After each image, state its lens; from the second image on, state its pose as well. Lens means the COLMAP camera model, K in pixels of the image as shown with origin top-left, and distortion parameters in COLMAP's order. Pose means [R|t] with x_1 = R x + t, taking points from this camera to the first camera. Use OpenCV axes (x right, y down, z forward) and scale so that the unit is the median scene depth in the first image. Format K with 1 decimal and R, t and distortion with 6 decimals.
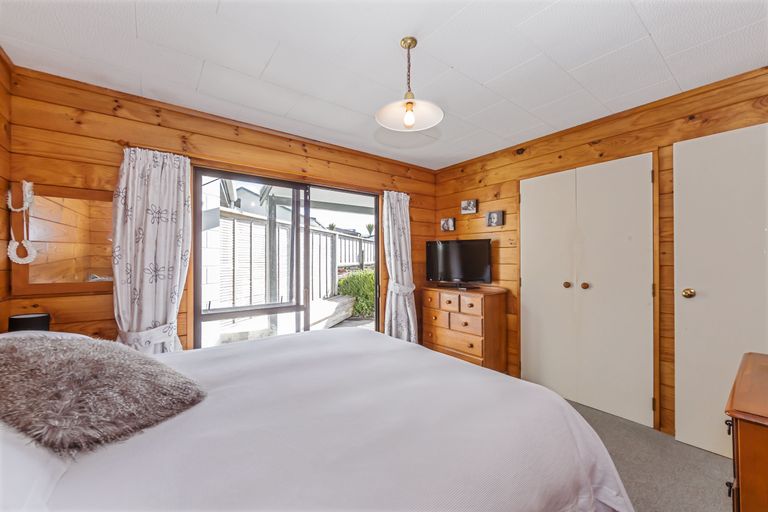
lens RADIAL K [[306.1, 0, 388.1], [0, 306.1, 255.7], [0, 0, 1]] dist [0.000558, 0.000049]
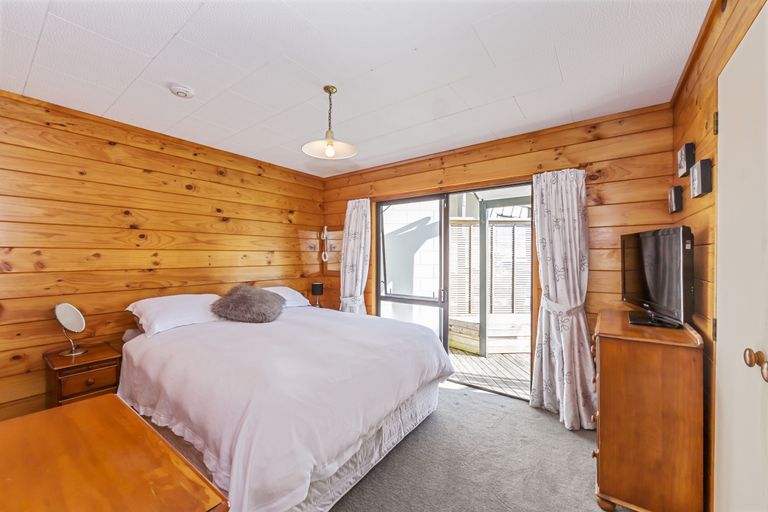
lens RADIAL K [[306.1, 0, 388.1], [0, 306.1, 255.7], [0, 0, 1]] dist [0.000558, 0.000049]
pose [[0.277708, 0.004558, -0.960655, 0.910269], [0.005954, 0.999961, 0.006466, -0.021559], [0.960647, -0.007515, 0.277671, 0.613828]]
